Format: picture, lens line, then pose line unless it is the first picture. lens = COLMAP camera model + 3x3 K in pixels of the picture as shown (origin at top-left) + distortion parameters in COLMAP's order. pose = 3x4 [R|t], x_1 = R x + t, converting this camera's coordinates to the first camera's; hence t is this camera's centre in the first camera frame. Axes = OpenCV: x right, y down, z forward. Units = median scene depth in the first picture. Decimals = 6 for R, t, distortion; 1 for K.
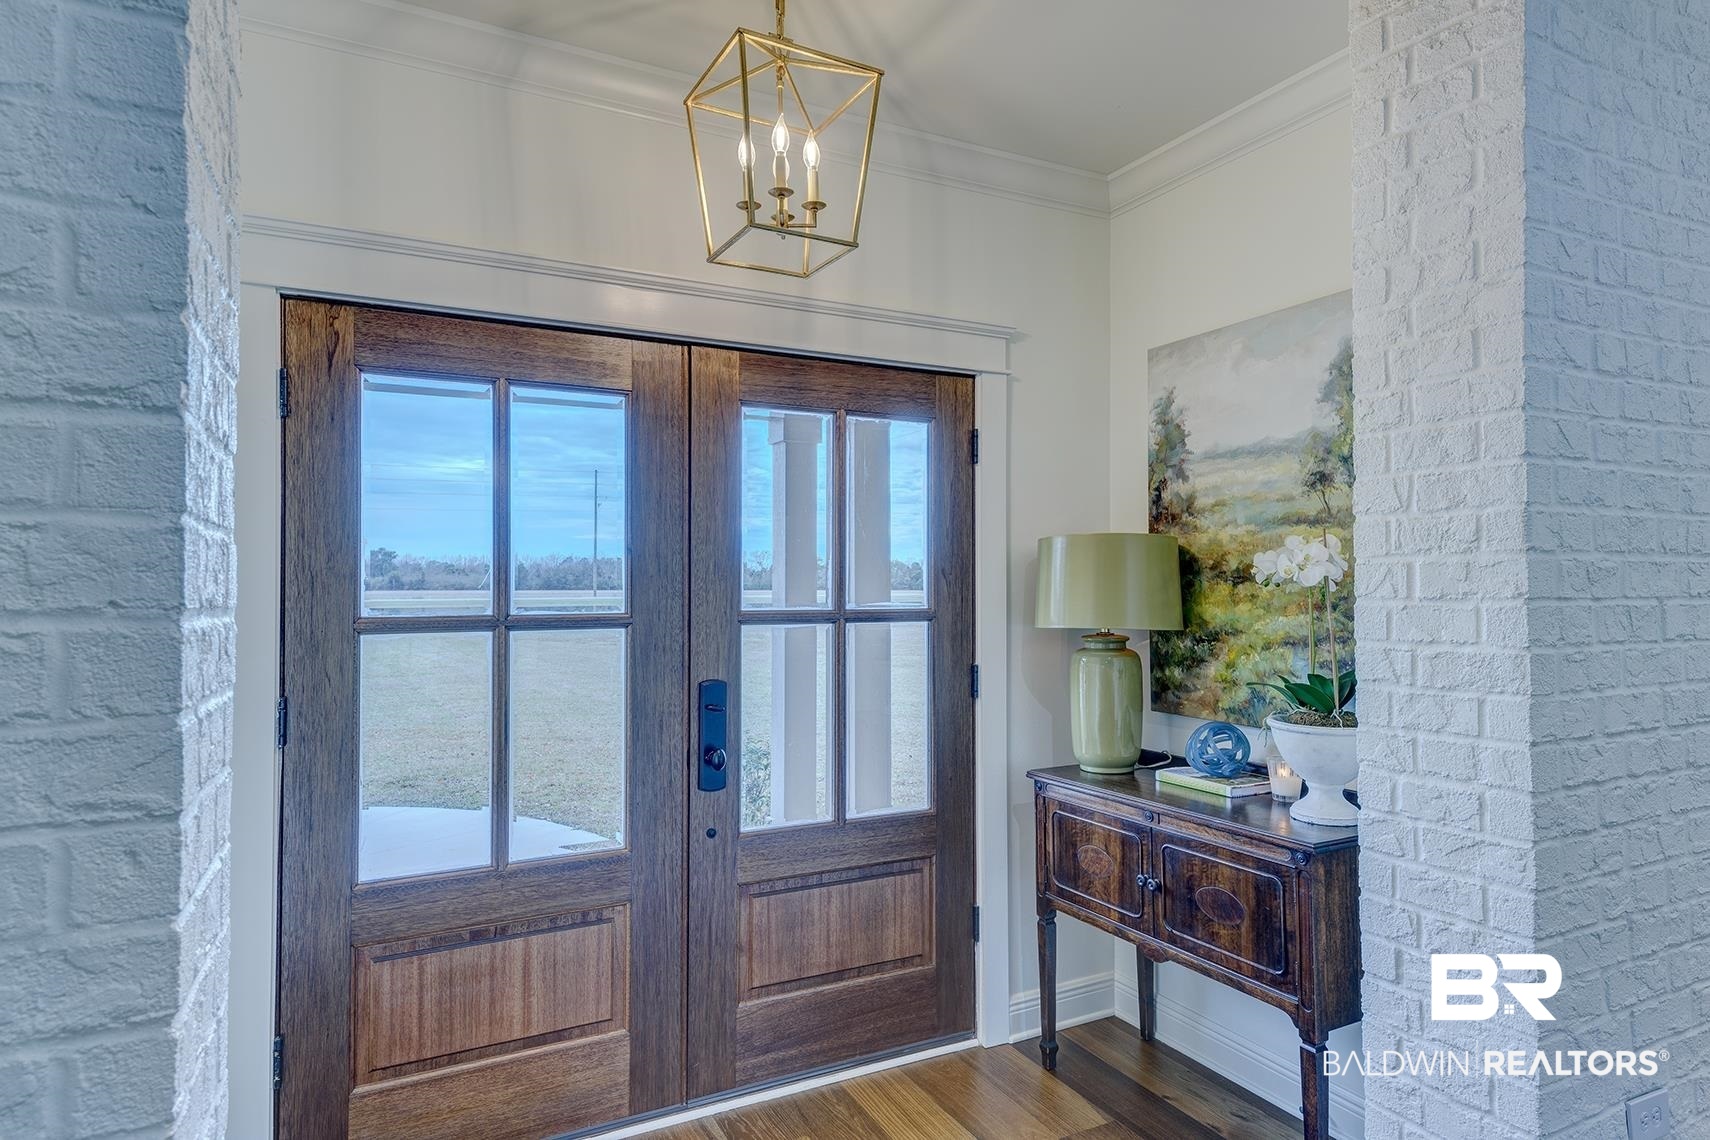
lens RADIAL K [[970.8, 0, 853.9], [0, 970.8, 573.0], [0, 0, 1]] dist [0.023779, -0.000631]
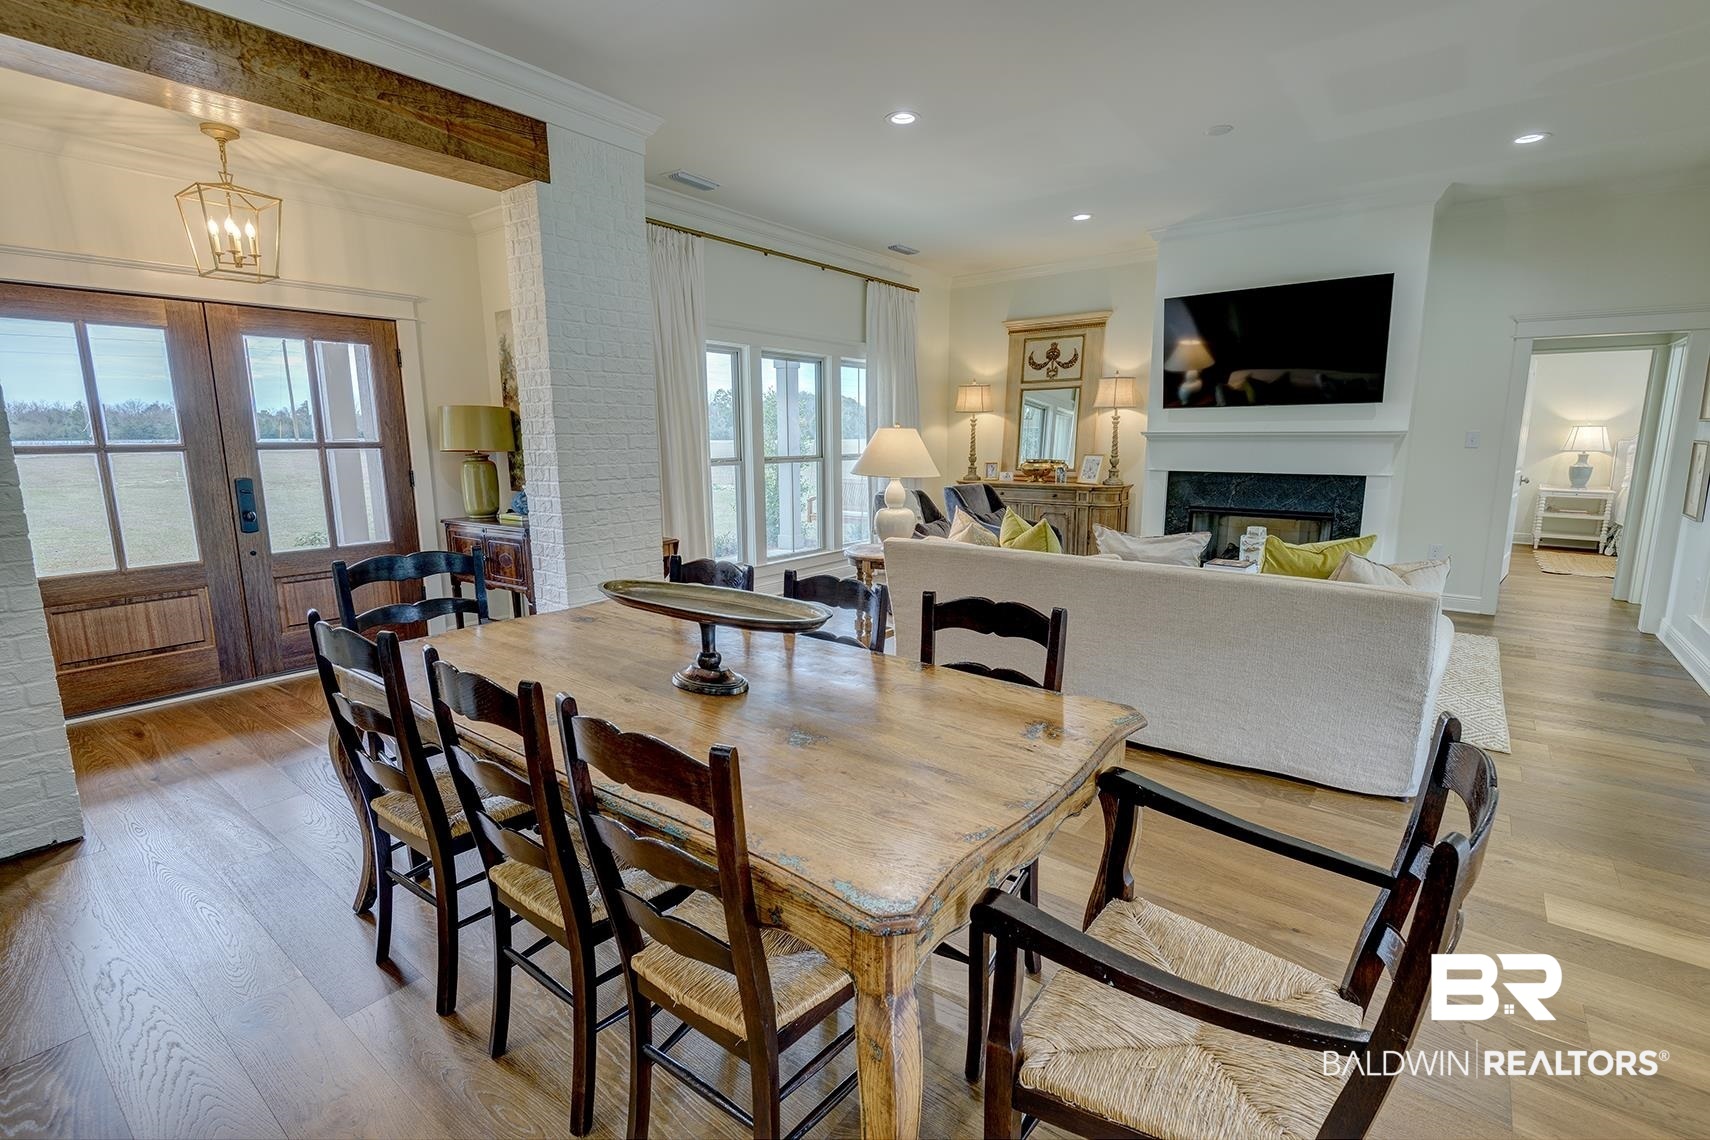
lens RADIAL K [[775.7, 0, 873.2], [0, 775.7, 574.1], [0, 0, 1]] dist [-0.004037, -0.002233]
pose [[0.898471, -0.077891, 0.432067, 0.318354], [-0.005721, 0.981975, 0.188923, -0.003386], [-0.438995, -0.172214, 0.881831, -1.010041]]
